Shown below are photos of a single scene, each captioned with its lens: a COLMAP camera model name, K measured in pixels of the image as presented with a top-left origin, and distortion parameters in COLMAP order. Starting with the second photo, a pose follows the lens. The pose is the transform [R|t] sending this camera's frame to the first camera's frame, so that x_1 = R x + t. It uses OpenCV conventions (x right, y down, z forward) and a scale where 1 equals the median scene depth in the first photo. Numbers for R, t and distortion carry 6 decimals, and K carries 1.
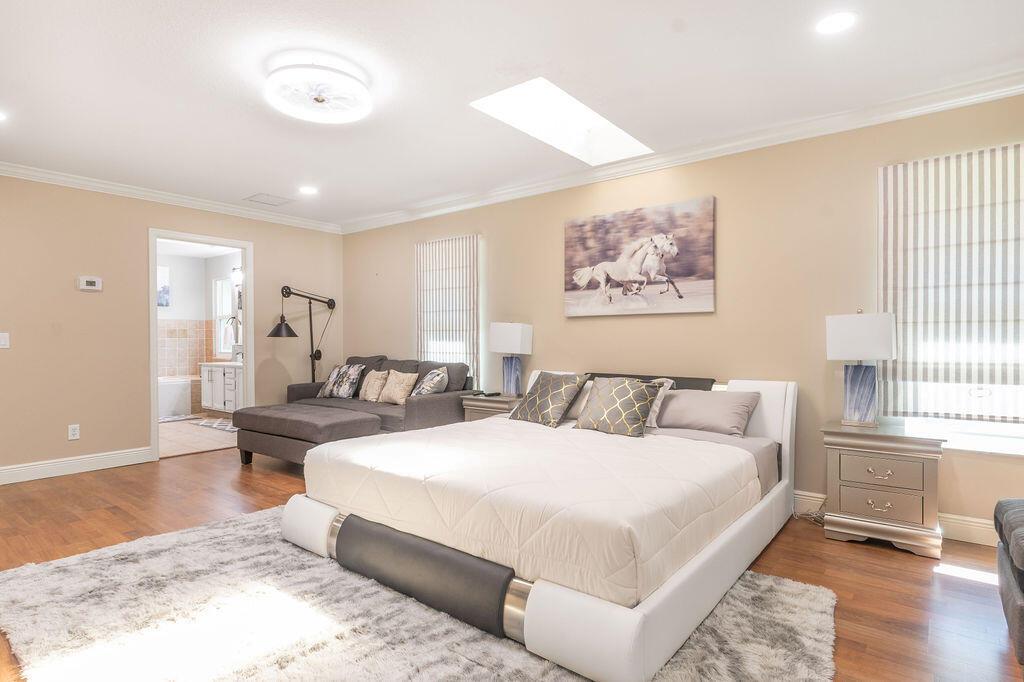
lens RADIAL K [[538.1, 0, 512.3], [0, 538.1, 339.0], [0, 0, 1]] dist [-0.001476, -0.000253]
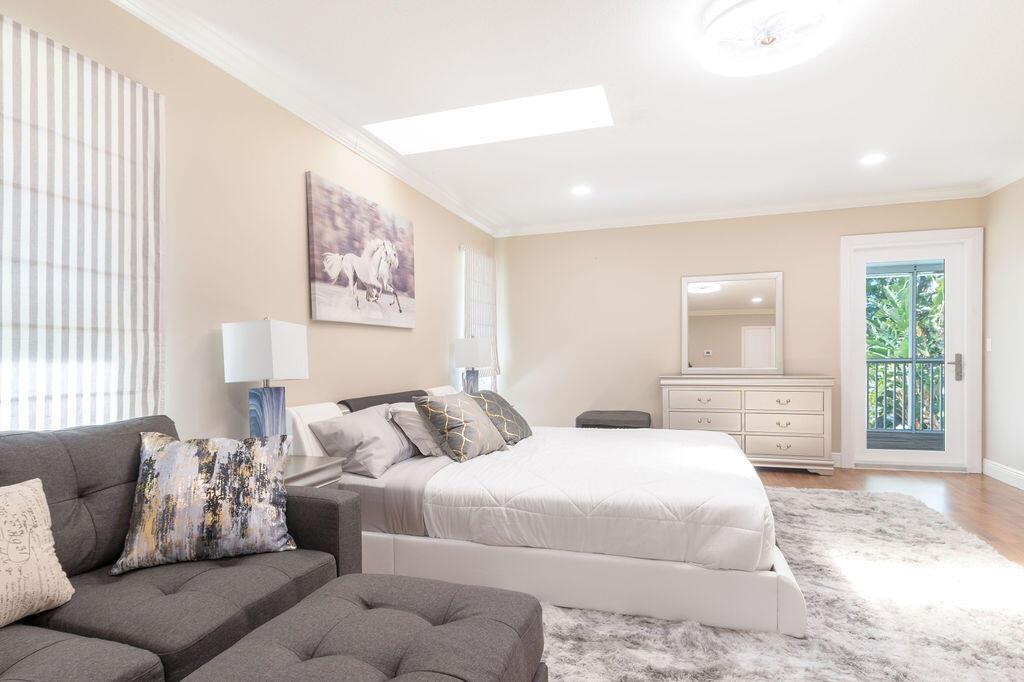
lens RADIAL K [[538.1, 0, 512.1], [0, 538.1, 349.0], [0, 0, 1]] dist [-0.001476, -0.000253]
pose [[-0.358901, 0.011495, 0.933305, -0.638922], [0.009989, 0.999914, -0.008474, 0.001851], [-0.933322, 0.006282, -0.358985, 1.086696]]
